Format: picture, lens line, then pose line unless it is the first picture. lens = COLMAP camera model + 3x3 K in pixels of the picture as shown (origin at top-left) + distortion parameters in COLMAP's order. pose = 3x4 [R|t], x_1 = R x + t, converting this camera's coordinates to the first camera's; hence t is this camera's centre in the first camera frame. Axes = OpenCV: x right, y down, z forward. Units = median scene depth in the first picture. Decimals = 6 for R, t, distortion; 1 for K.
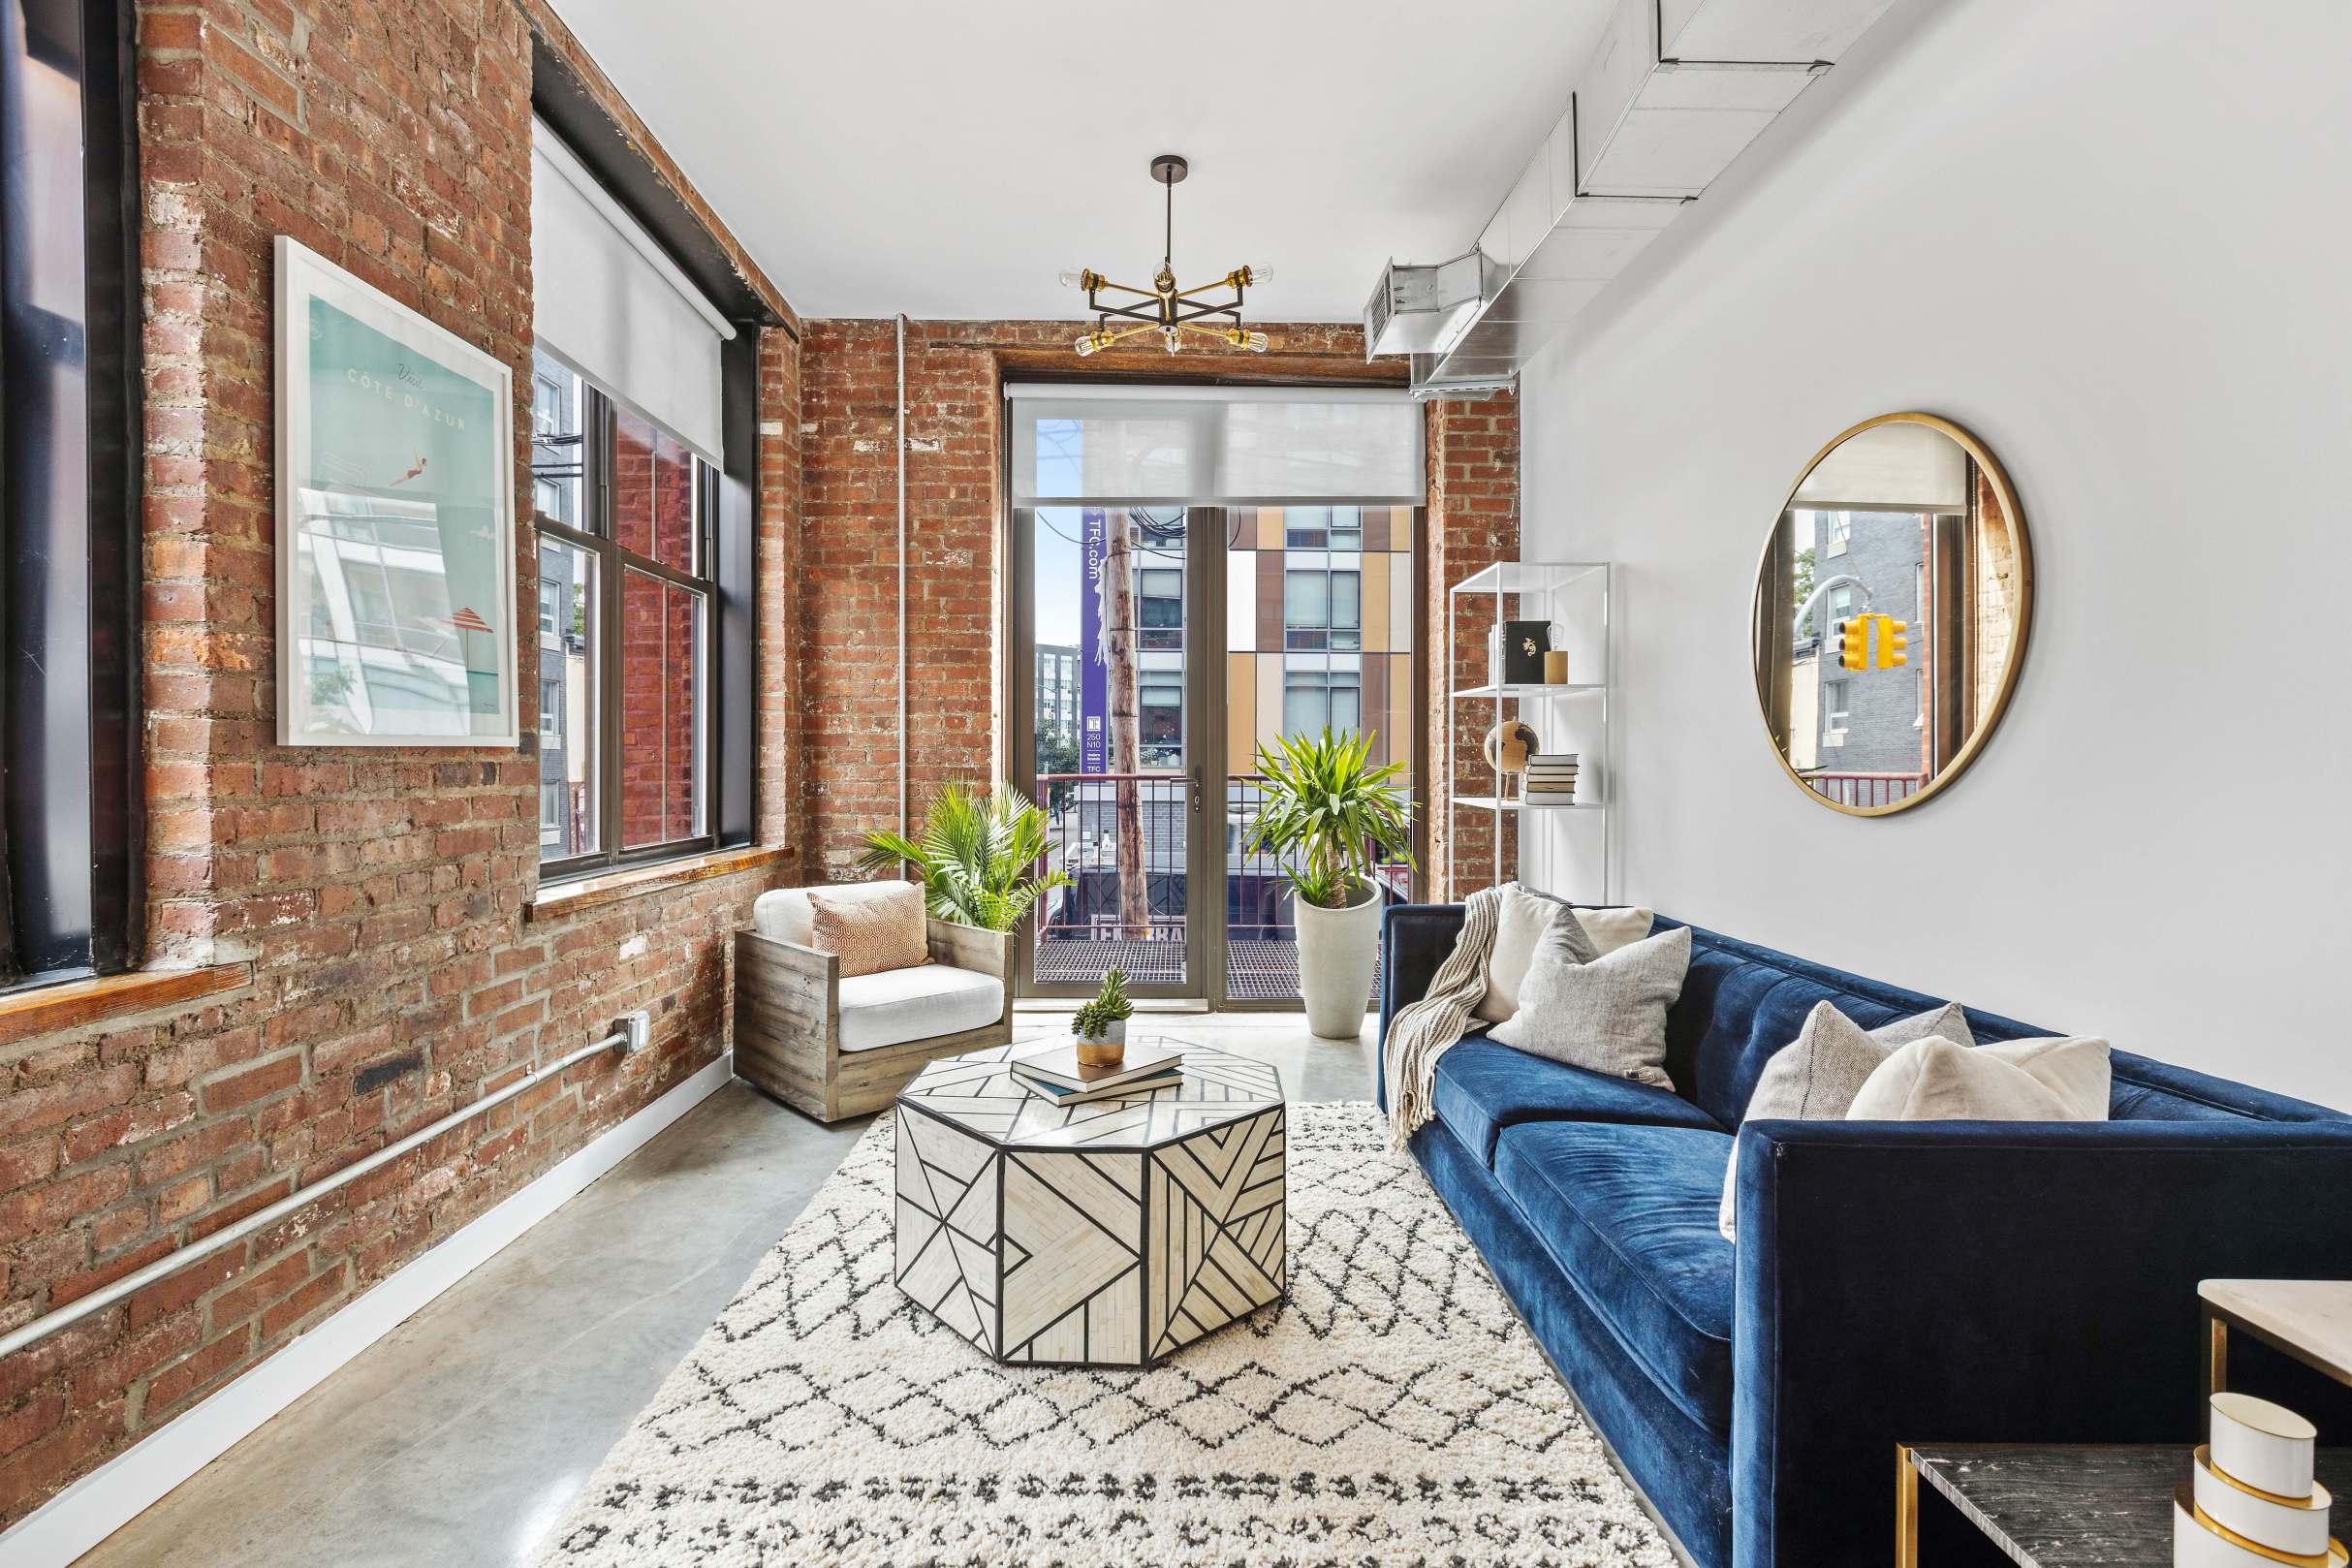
lens RADIAL K [[1053.6, 0, 1174.9], [0, 1053.6, 780.4], [0, 0, 1]] dist [0.002043, -0.000027]
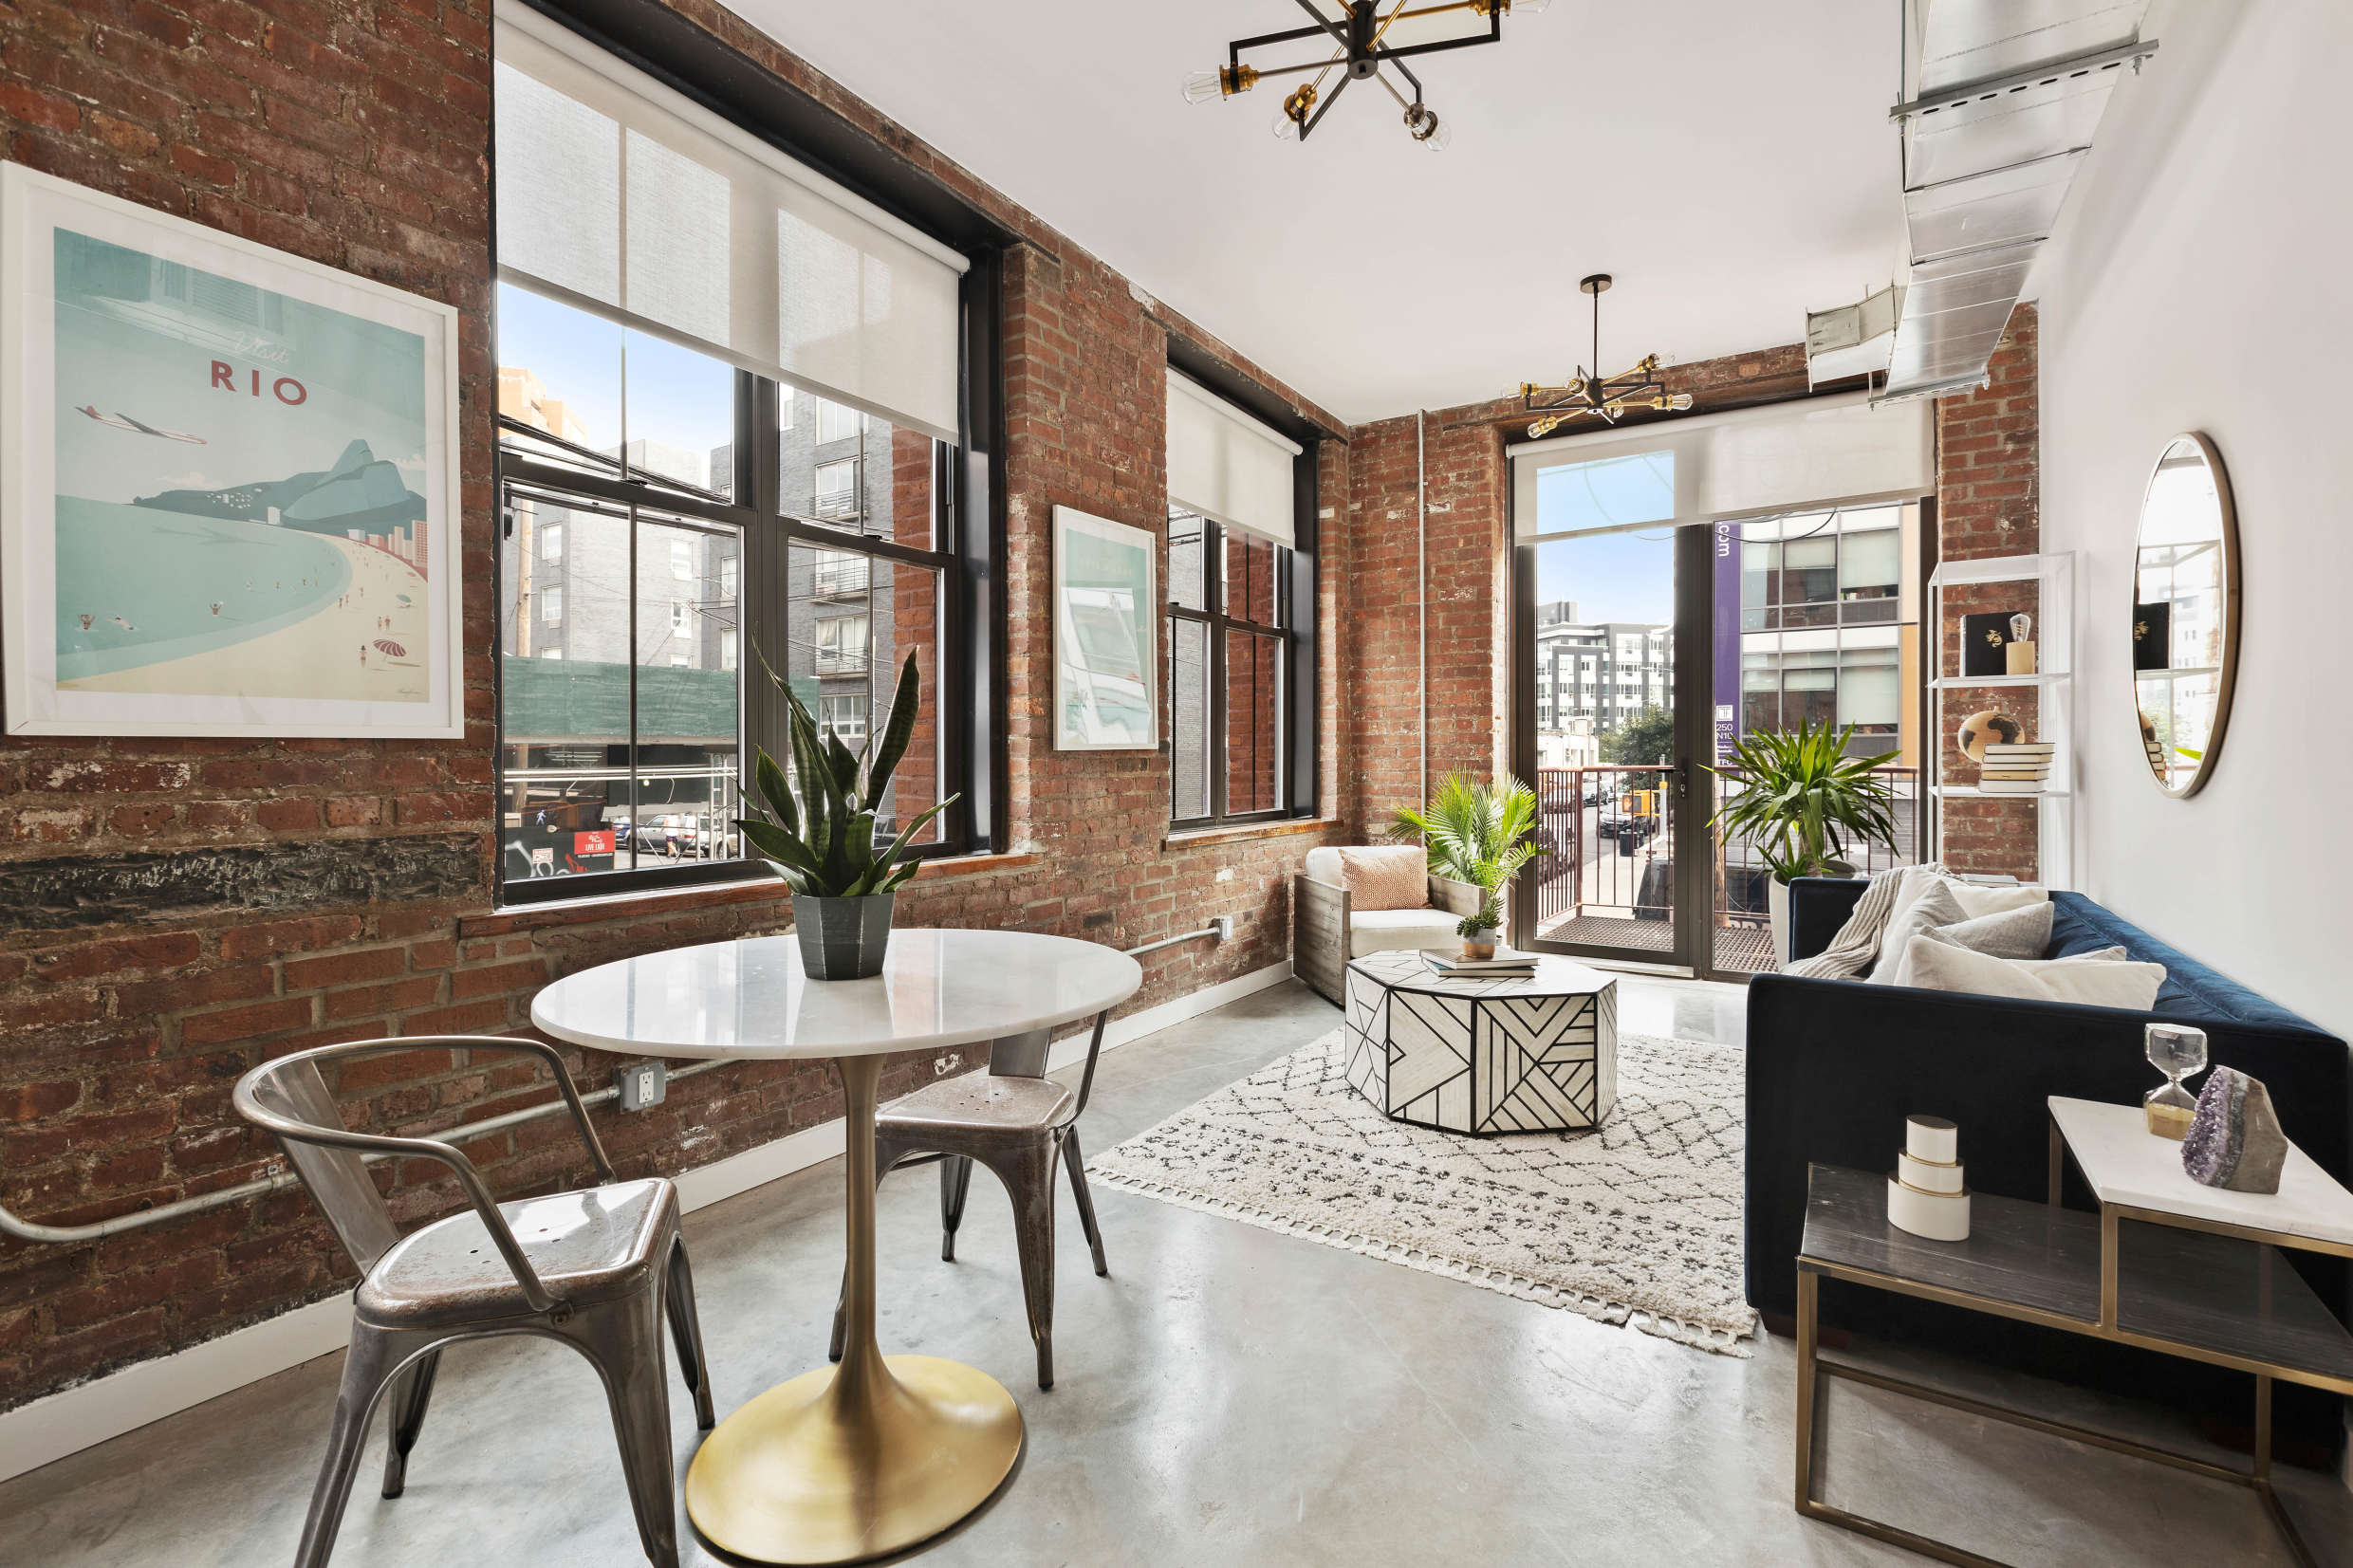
lens RADIAL K [[1053.9, 0, 1175.4], [0, 1053.9, 780.4], [0, 0, 1]] dist [0.002043, -0.000027]
pose [[0.835853, 0.004686, -0.548933, 0.264559], [-0.001900, 0.999982, 0.005643, 0.007467], [0.548949, -0.003673, 0.835848, -0.326095]]
